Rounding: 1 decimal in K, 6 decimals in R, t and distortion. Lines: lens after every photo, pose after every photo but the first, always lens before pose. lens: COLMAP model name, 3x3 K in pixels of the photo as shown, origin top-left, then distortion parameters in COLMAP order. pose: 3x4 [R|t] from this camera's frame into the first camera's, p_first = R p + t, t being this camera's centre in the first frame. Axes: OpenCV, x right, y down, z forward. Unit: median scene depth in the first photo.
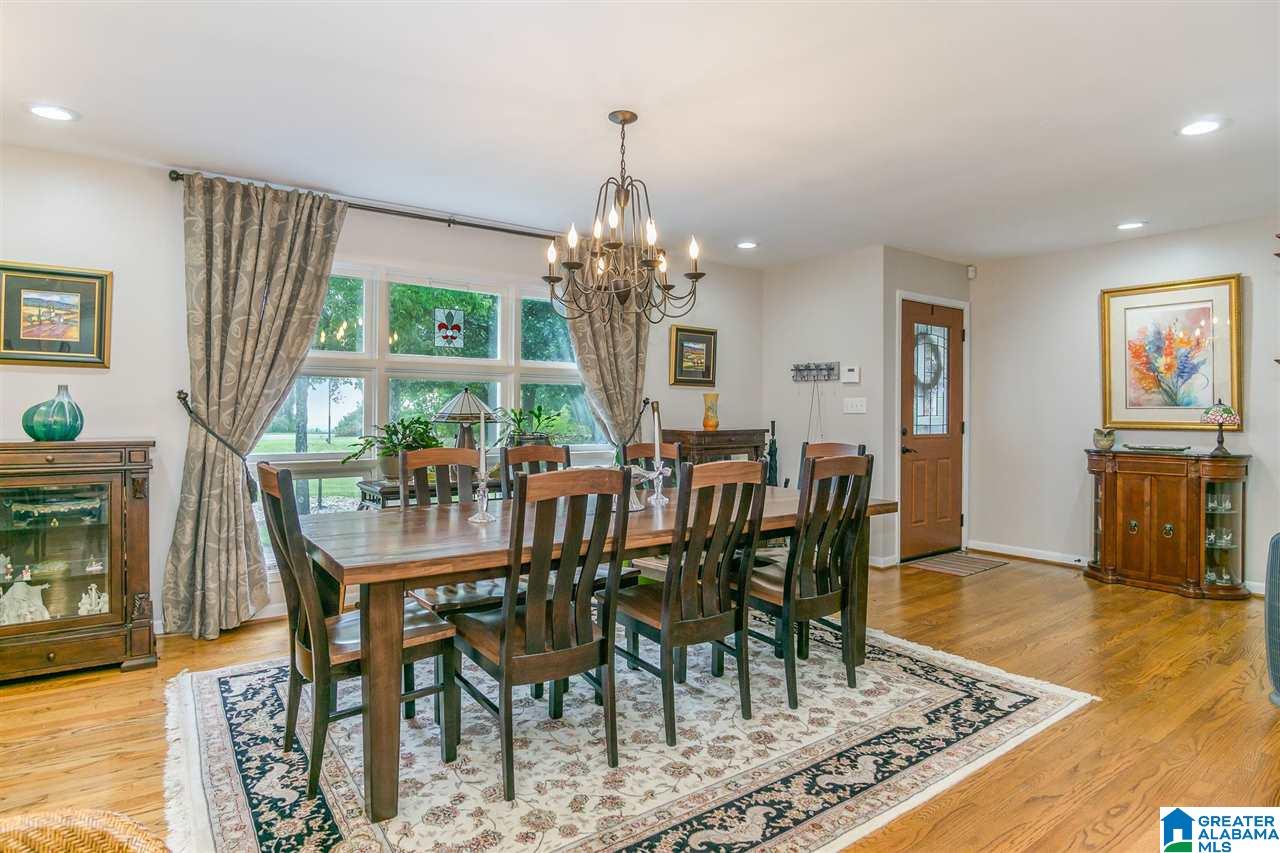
lens RADIAL K [[672.2, 0, 629.1], [0, 672.2, 405.1], [0, 0, 1]] dist [-0.022246, 0.001732]
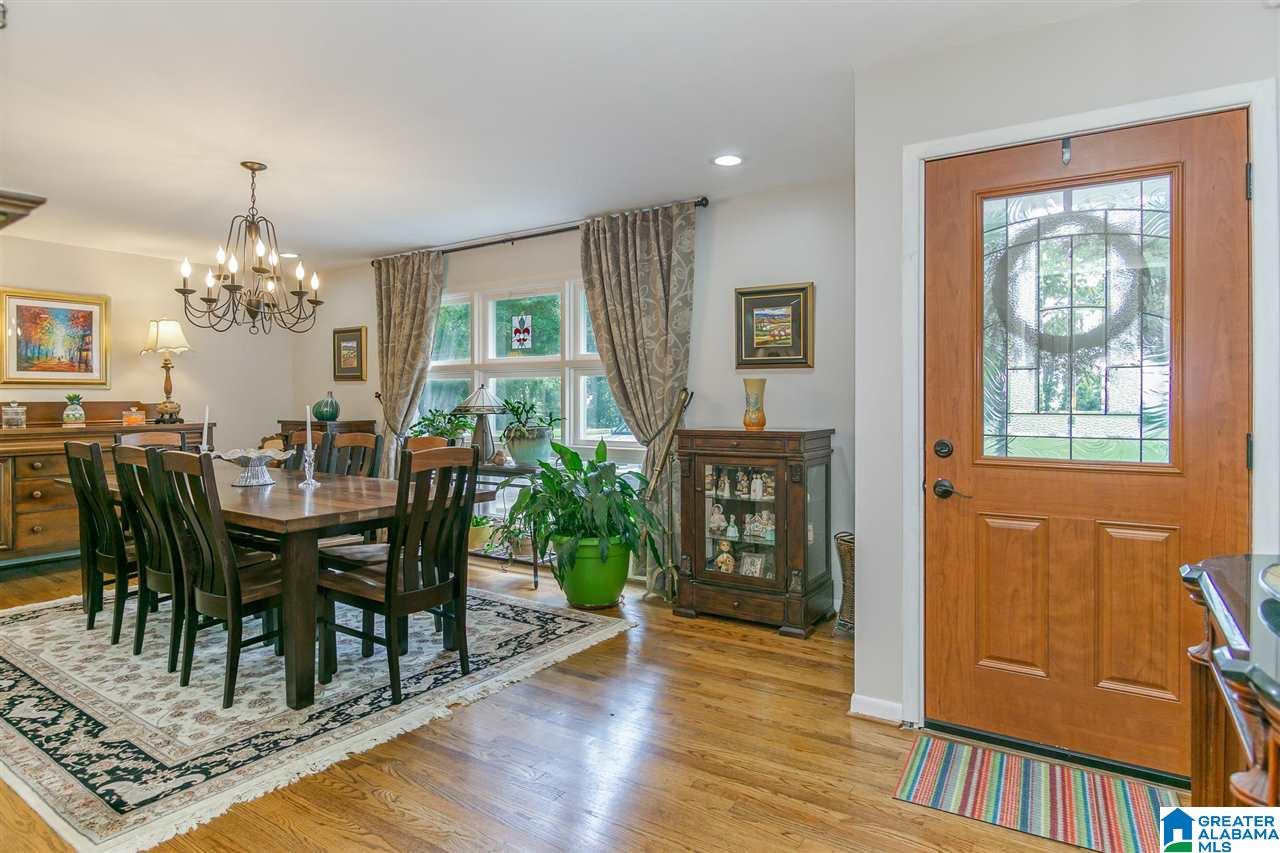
lens RADIAL K [[672.2, 0, 629.1], [0, 672.2, 405.1], [0, 0, 1]] dist [-0.022246, 0.001732]
pose [[0.386136, 0.001059, -0.922441, 1.260038], [0.012639, 0.999899, 0.006438, 0.007912], [0.922355, -0.014145, 0.386084, 1.056516]]
